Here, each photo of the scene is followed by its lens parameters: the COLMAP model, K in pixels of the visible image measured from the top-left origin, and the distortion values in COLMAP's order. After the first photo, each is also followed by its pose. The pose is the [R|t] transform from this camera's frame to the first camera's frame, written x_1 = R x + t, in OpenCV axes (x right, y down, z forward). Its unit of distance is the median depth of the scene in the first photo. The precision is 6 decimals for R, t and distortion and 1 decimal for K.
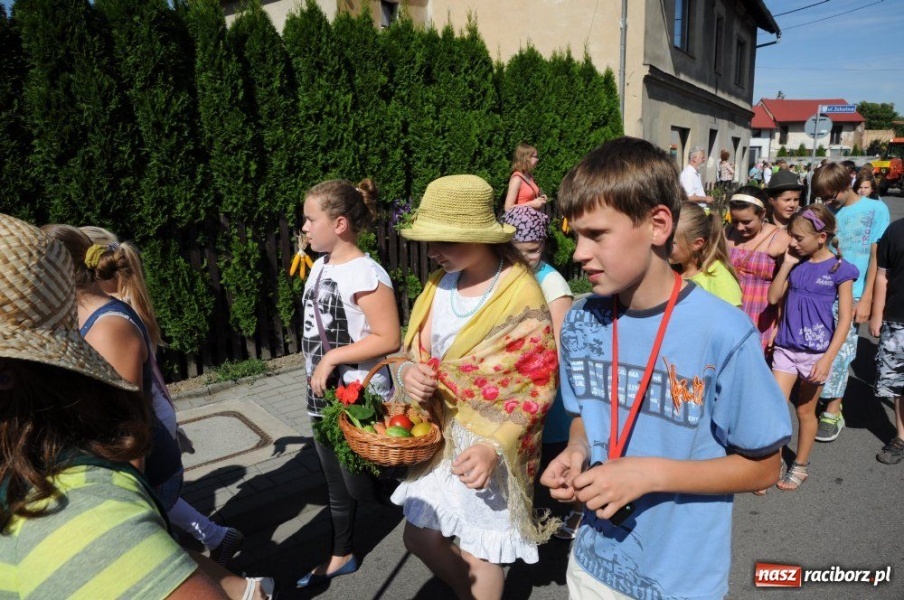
lens RADIAL K [[623.9, 0, 461.7], [0, 623.9, 314.3], [0, 0, 1]] dist [-0.120614, 0.083258]
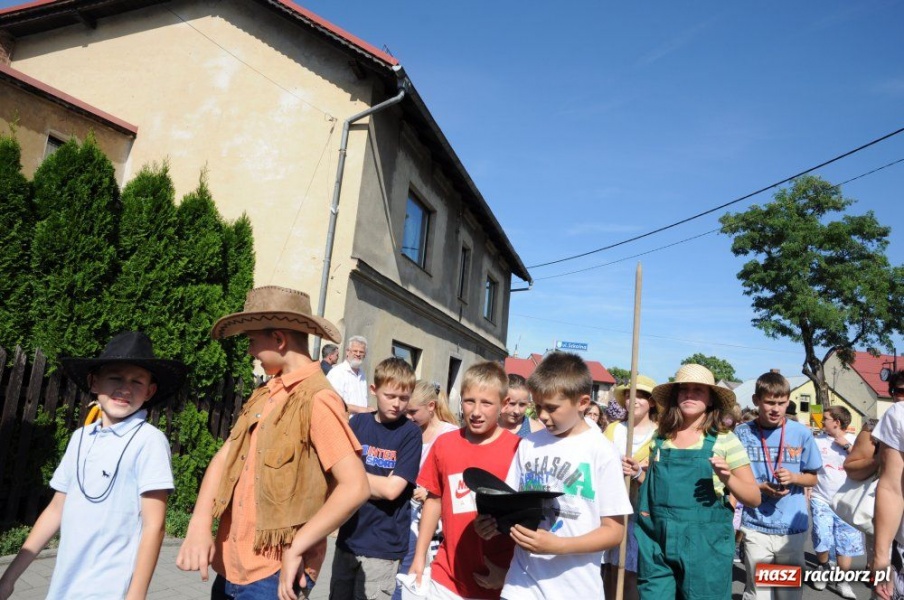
lens RADIAL K [[623.9, 0, 449.3], [0, 623.9, 308.3], [0, 0, 1]] dist [-0.120614, 0.083258]
pose [[0.946628, 0.155038, 0.282591, 0.127399], [-0.038725, 0.925076, -0.377803, -0.015452], [-0.319992, 0.346695, 0.881707, 0.142520]]
